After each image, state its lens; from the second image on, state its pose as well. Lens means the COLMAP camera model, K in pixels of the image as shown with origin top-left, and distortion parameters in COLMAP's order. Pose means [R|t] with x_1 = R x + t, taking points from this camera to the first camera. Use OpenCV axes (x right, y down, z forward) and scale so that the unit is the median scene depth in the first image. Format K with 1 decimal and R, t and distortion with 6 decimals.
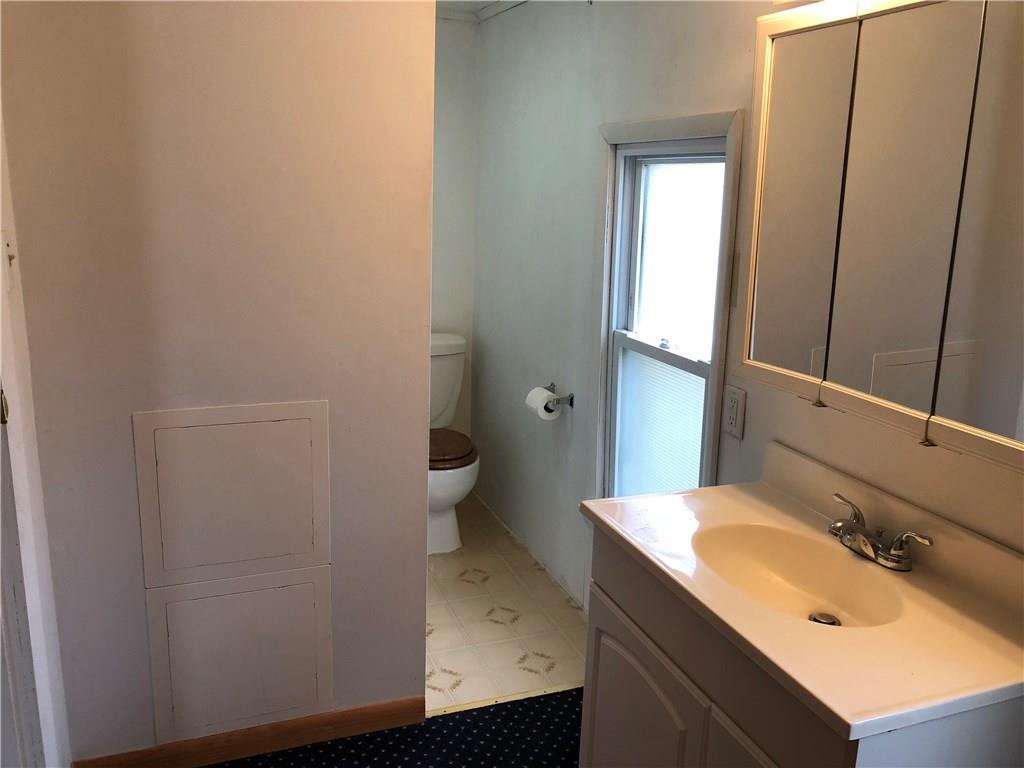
lens RADIAL K [[857.6, 0, 506.0], [0, 857.6, 379.2], [0, 0, 1]] dist [0.056568, -0.011419]
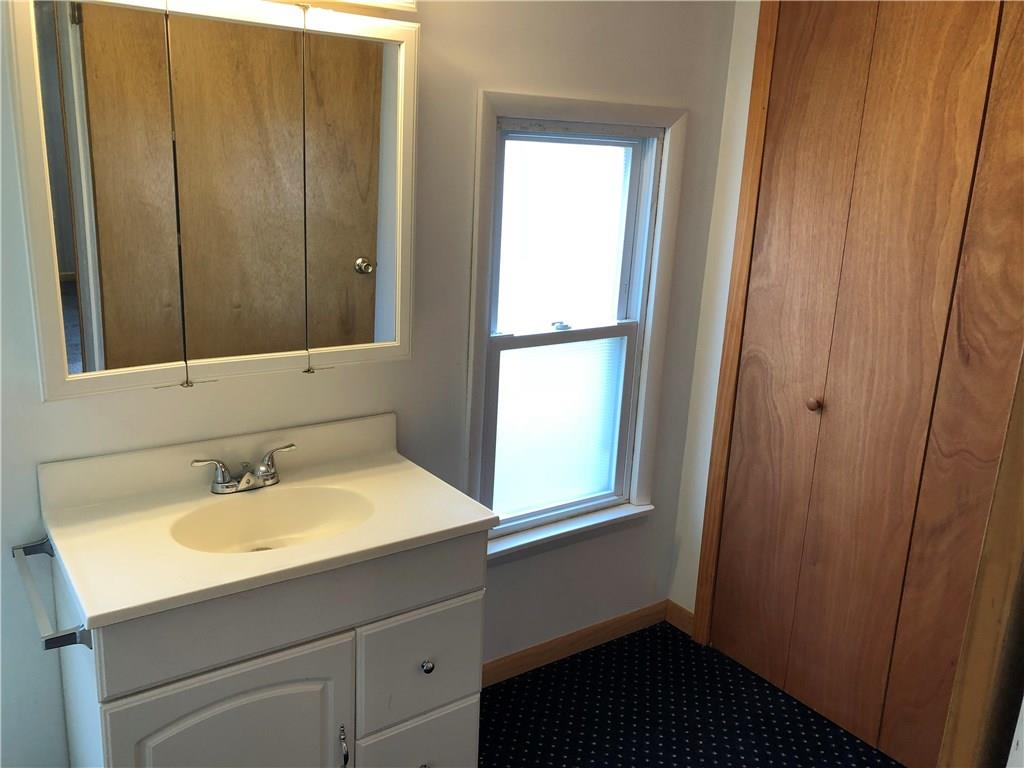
lens RADIAL K [[857.6, 0, 506.0], [0, 857.6, 379.2], [0, 0, 1]] dist [0.056568, -0.011419]
pose [[-0.247150, -0.265100, 0.932008, -0.719089], [0.177102, 0.933286, 0.312428, -0.238847], [-0.952655, 0.242277, -0.183712, 0.837725]]
